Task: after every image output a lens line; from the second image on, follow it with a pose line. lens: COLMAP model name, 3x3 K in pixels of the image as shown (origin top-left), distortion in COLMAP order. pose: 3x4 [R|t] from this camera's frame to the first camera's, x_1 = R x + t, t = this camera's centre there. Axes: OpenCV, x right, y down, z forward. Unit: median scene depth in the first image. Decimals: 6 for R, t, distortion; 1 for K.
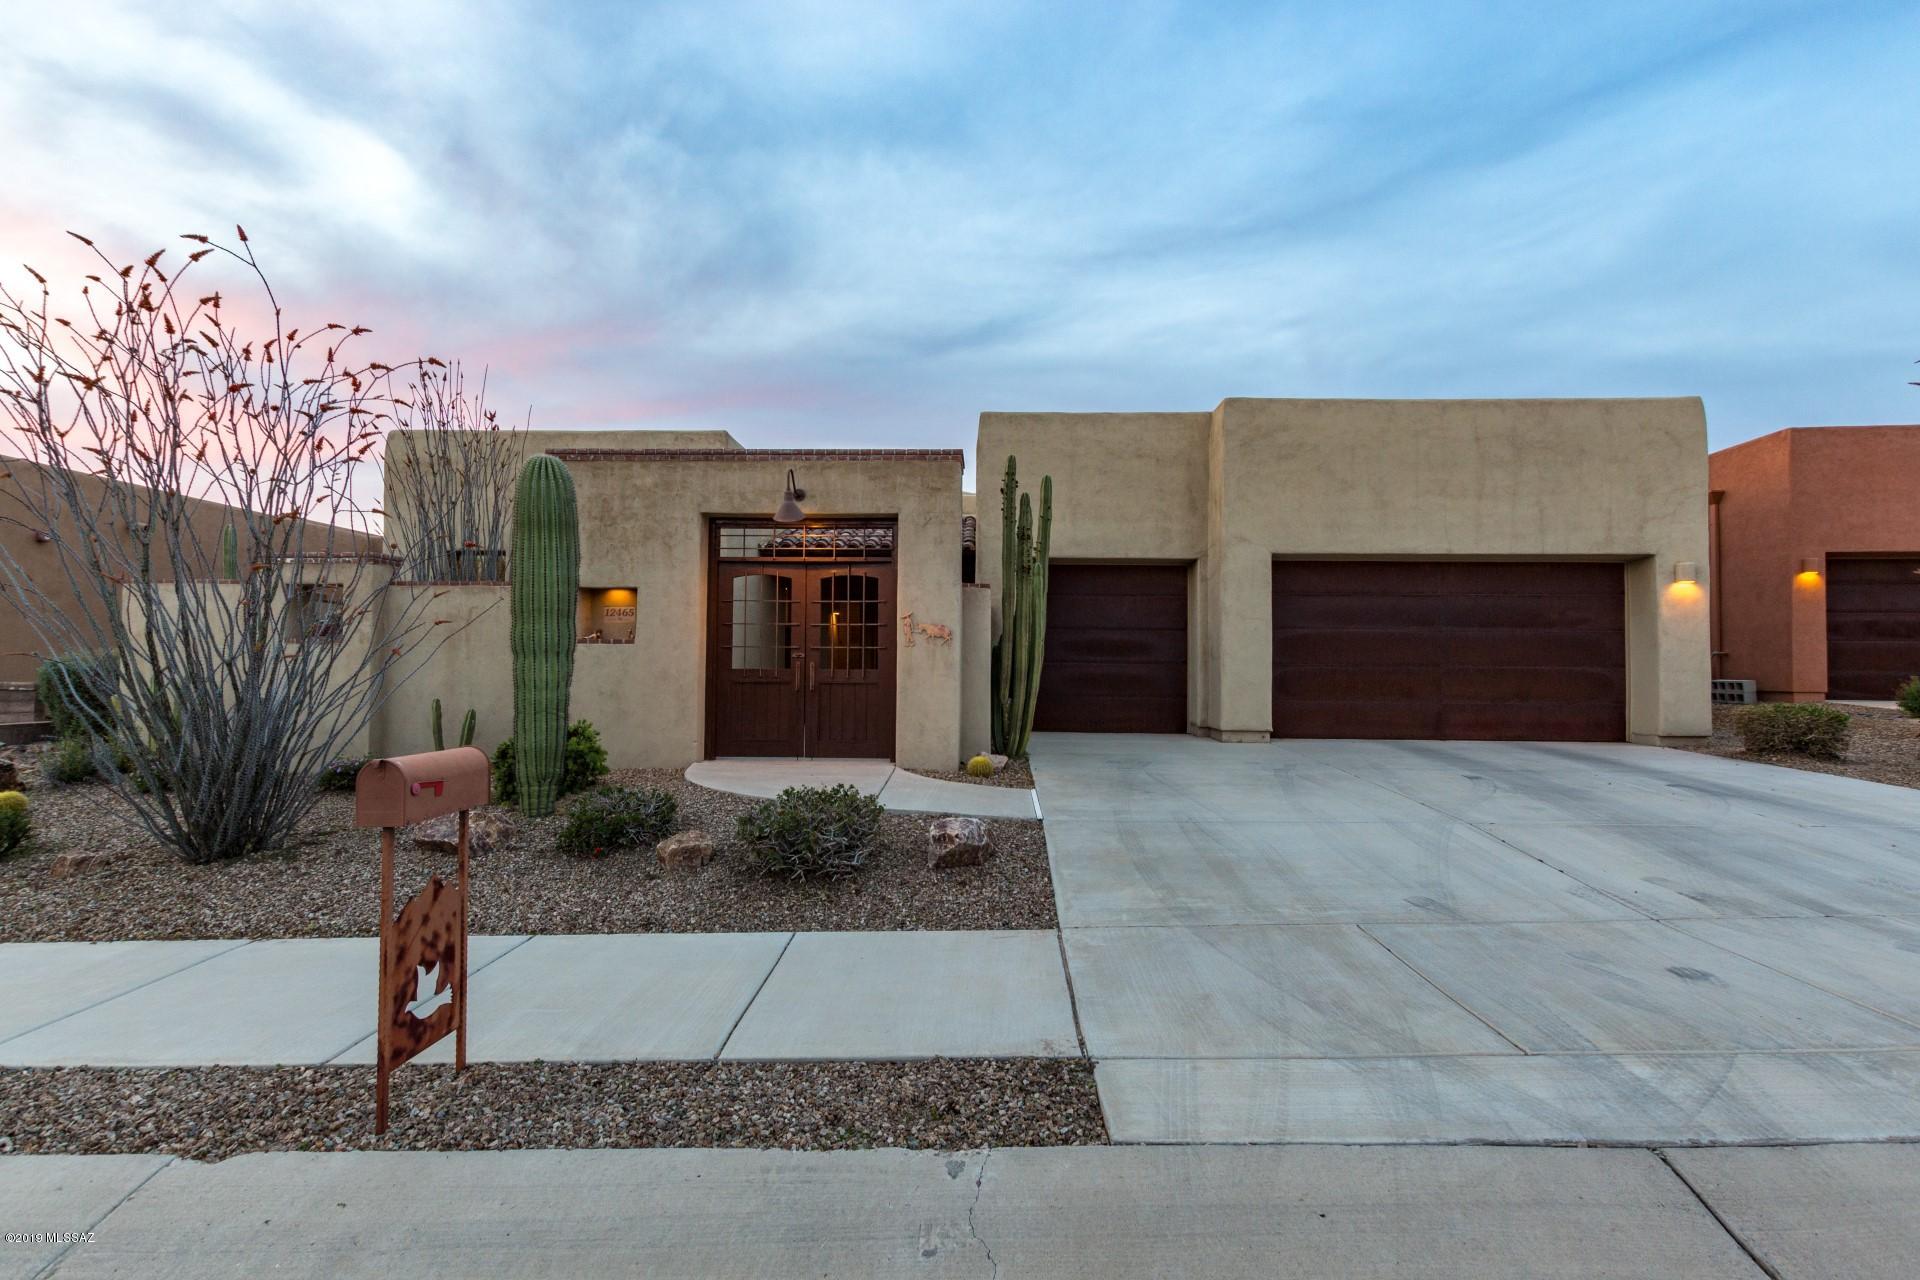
lens RADIAL K [[881.9, 0, 970.8], [0, 881.9, 634.2], [0, 0, 1]] dist [0.001884, 0.000263]
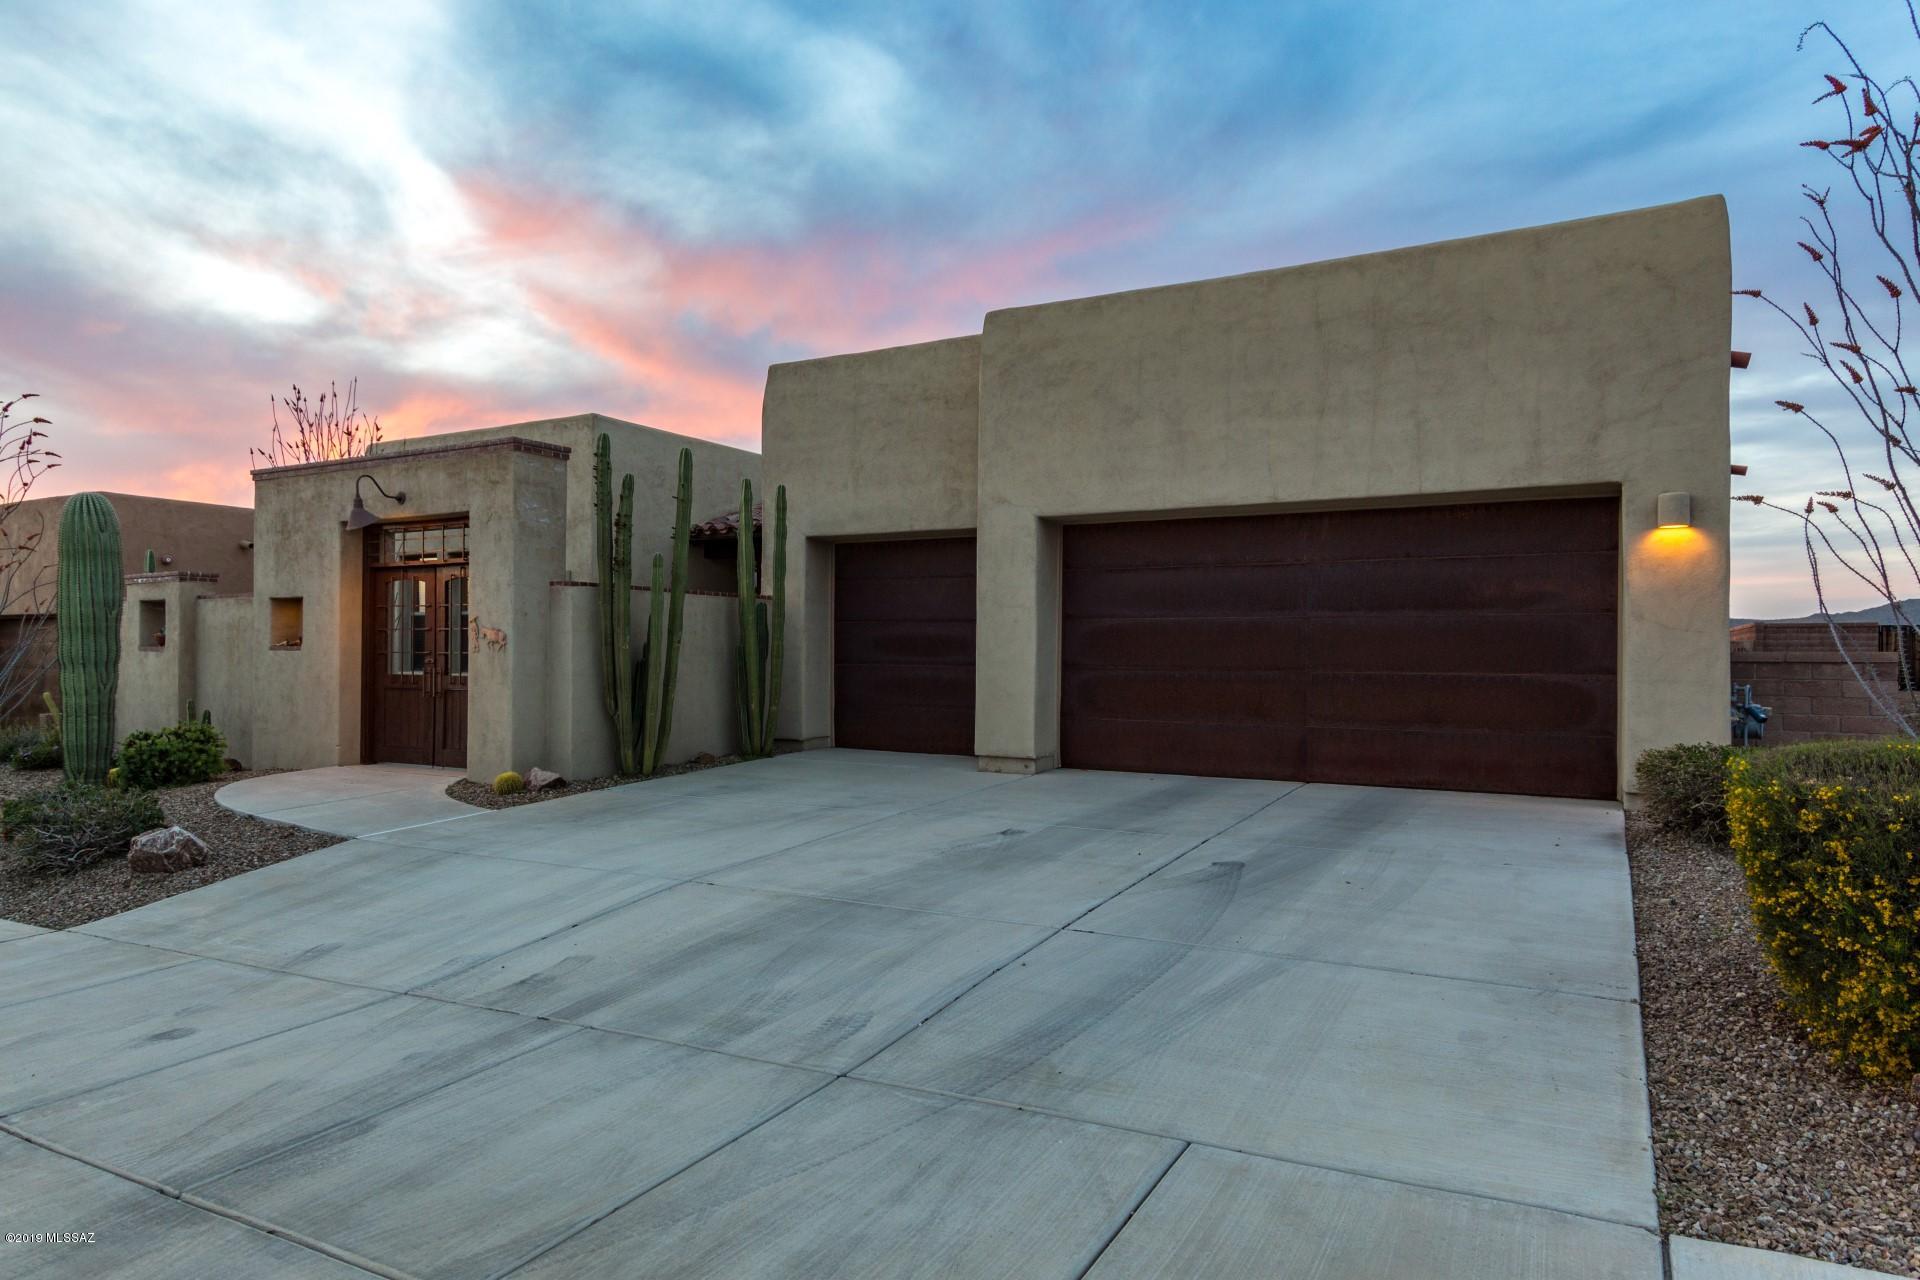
lens RADIAL K [[1163.7, 0, 957.8], [0, 1163.7, 634.2], [0, 0, 1]] dist [-0.002541, -0.001643]
pose [[0.883603, -0.011644, -0.468092, 0.737798], [0.020936, 0.999673, 0.014654, -0.009836], [0.467768, -0.022748, 0.883558, 0.111154]]
